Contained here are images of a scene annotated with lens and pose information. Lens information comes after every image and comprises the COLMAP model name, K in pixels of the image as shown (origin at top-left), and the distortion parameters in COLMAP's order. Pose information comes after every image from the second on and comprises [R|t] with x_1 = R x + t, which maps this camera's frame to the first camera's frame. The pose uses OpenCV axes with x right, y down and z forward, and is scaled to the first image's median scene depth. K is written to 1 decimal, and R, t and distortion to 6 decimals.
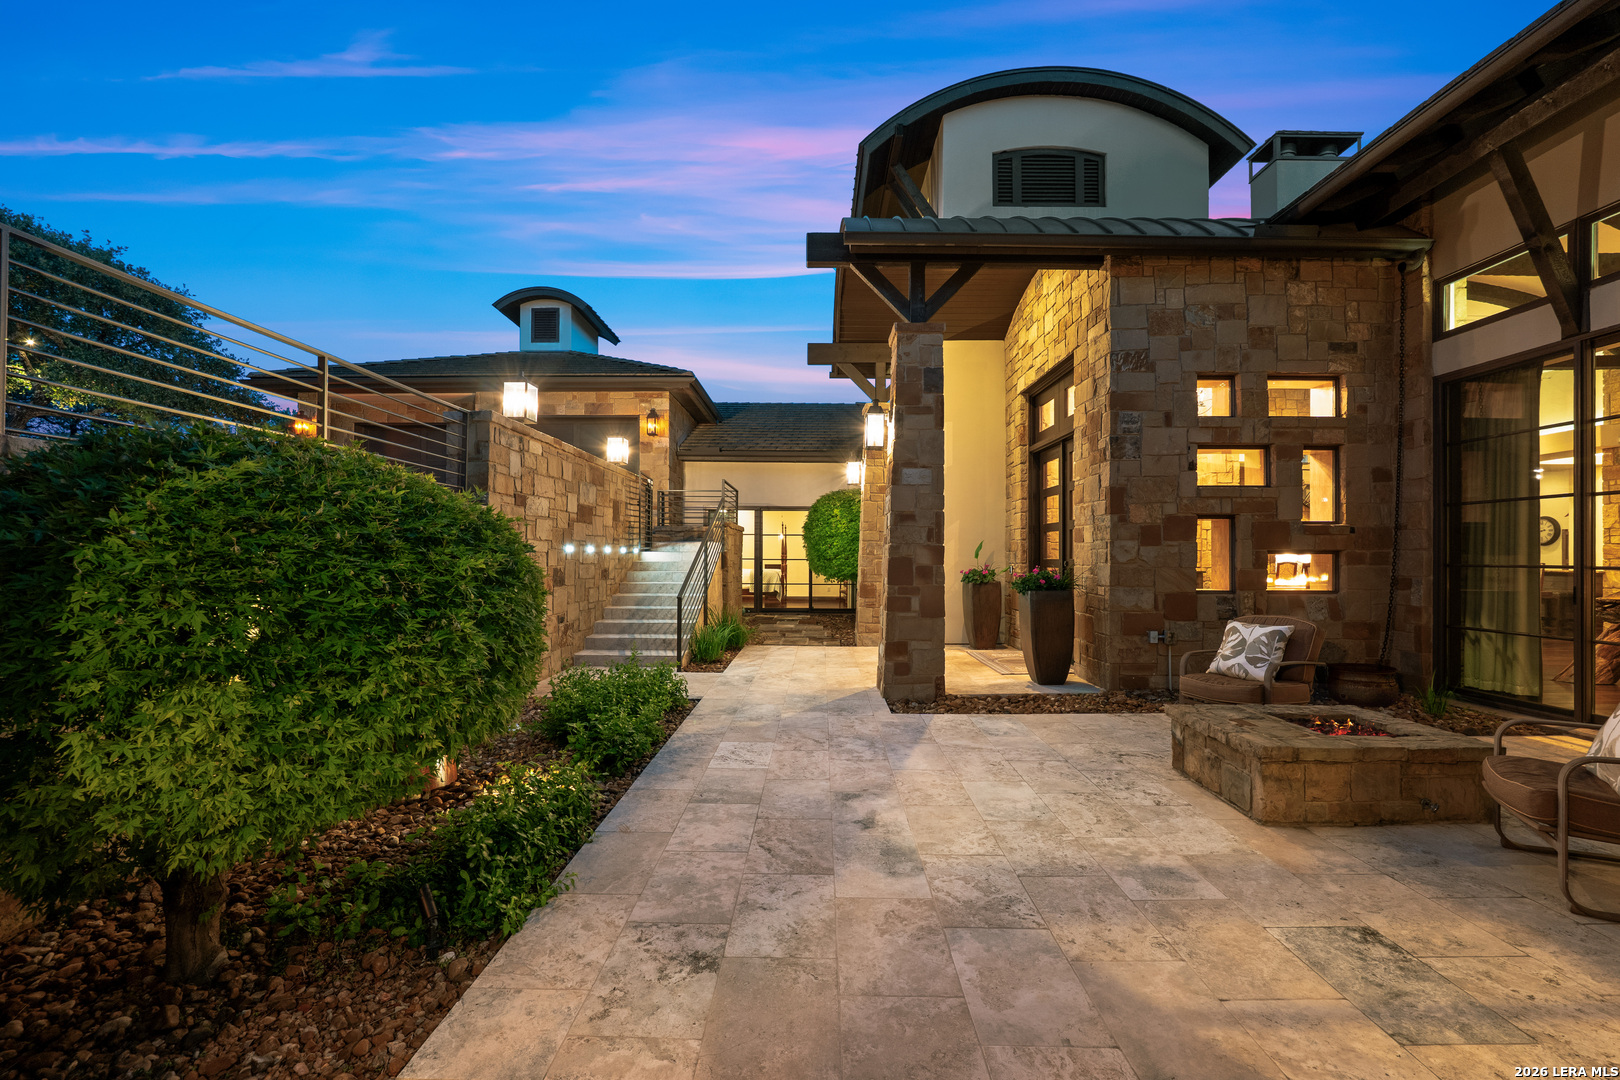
lens RADIAL K [[665.7, 0, 809.7], [0, 665.7, 549.5], [0, 0, 1]] dist [-0.012345, 0.001346]
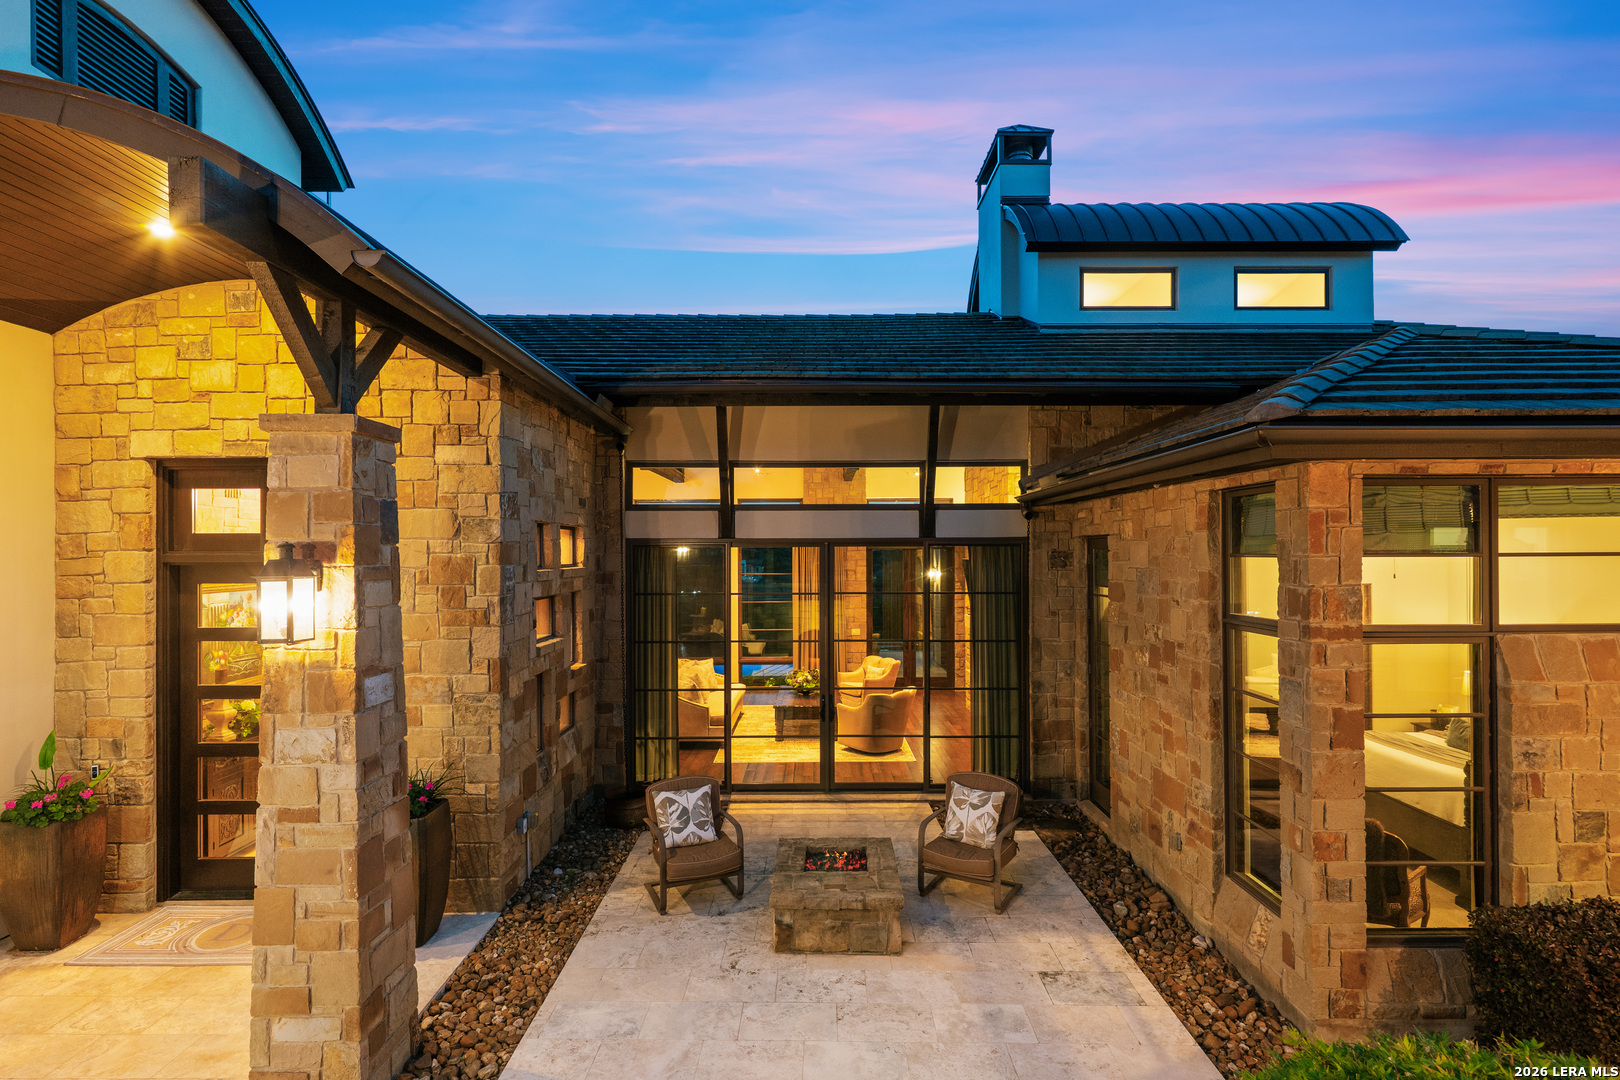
lens RADIAL K [[801.1, 0, 811.0], [0, 801.1, 546.8], [0, 0, 1]] dist [0.000579, -0.000342]
pose [[-0.006968, 0.000969, 0.999975, -0.747955], [-0.005468, 0.999985, -0.001007, -0.329157], [-0.999961, -0.005475, -0.006963, 0.883196]]
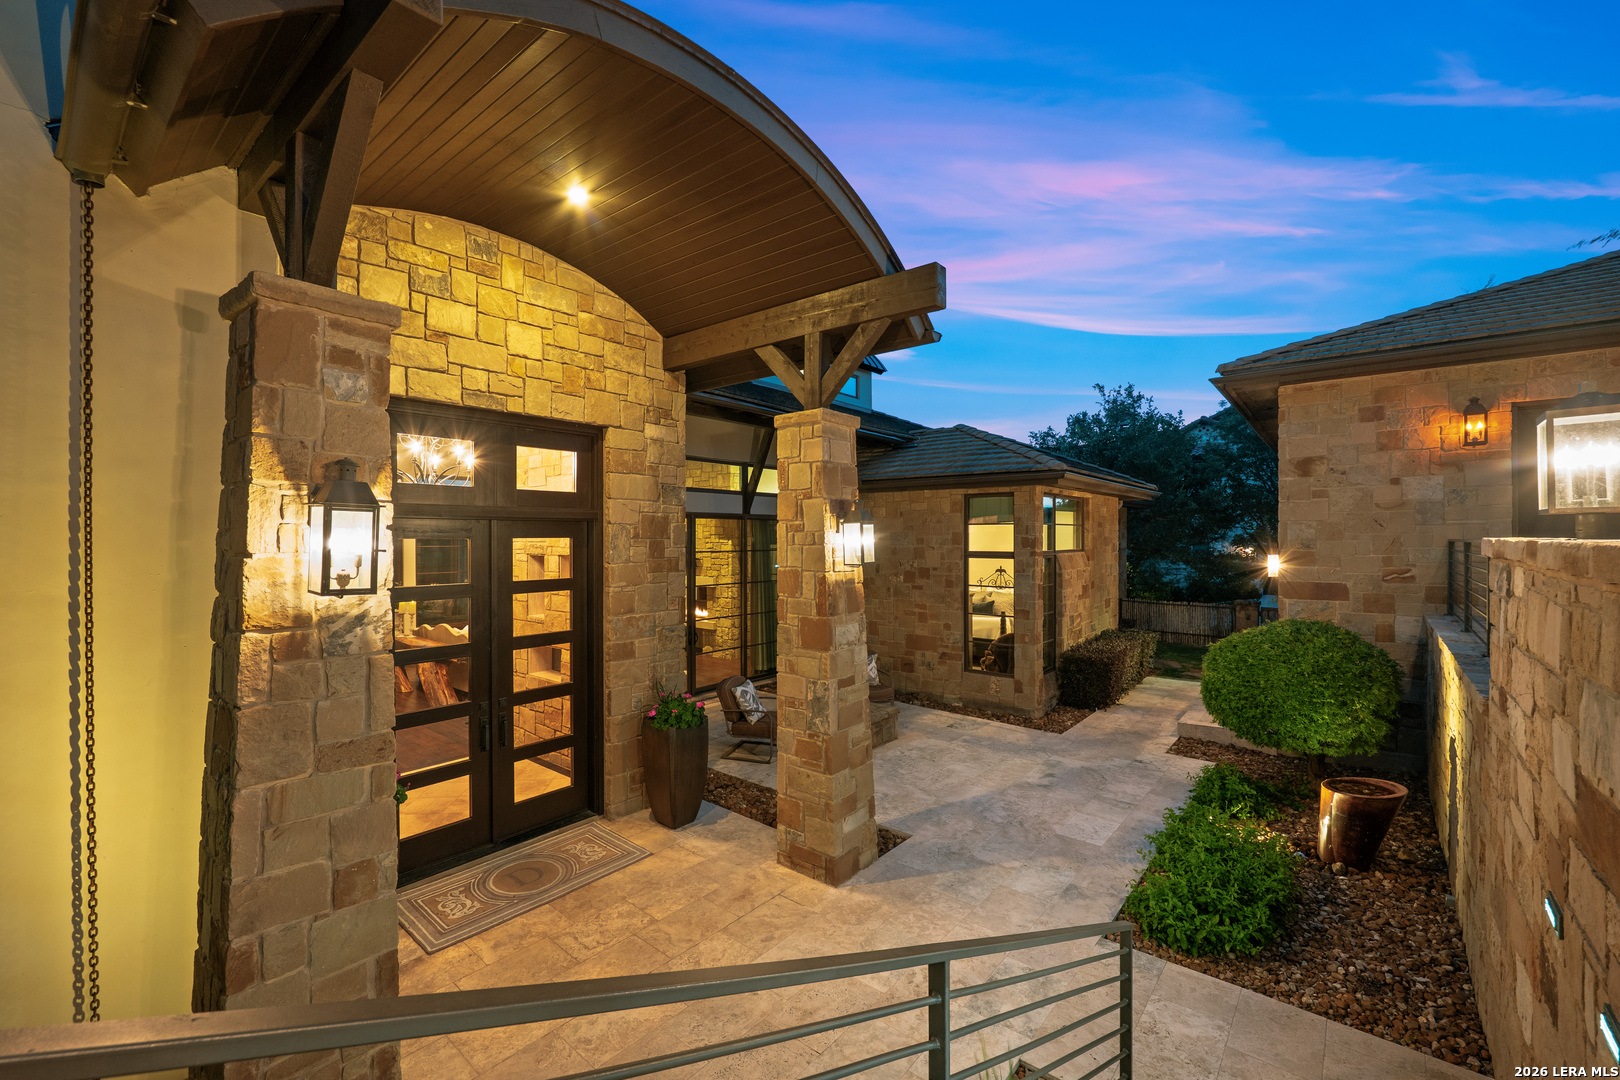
lens RADIAL K [[665.7, 0, 802.1], [0, 665.7, 540.9], [0, 0, 1]] dist [-0.012345, 0.001346]
pose [[-0.773756, -0.008739, 0.633423, -0.488504], [-0.008698, 0.999957, 0.003171, -0.264414], [-0.633424, -0.003056, -0.773799, 2.380591]]
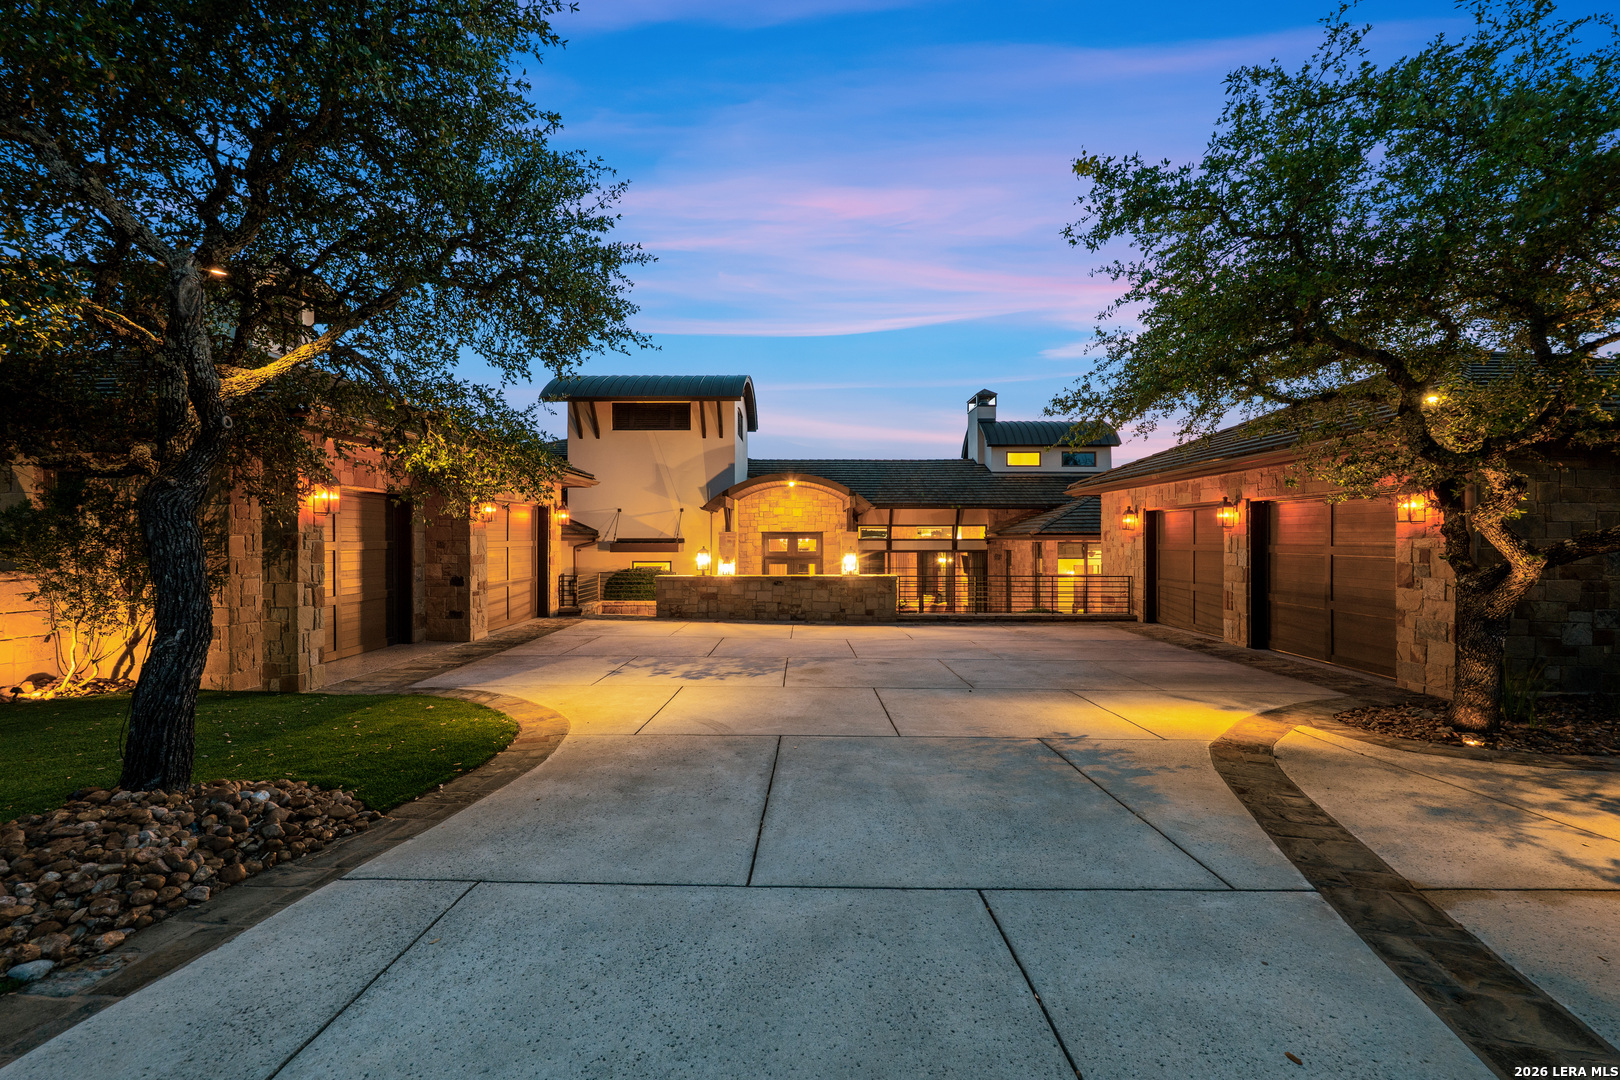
lens RADIAL K [[665.7, 0, 808.6], [0, 665.7, 531.5], [0, 0, 1]] dist [-0.012345, 0.001346]
pose [[-0.006641, 0.003187, 0.999973, -3.849983], [-0.010398, 0.999941, -0.003256, -0.469246], [-0.999924, -0.010419, -0.006607, 1.734700]]
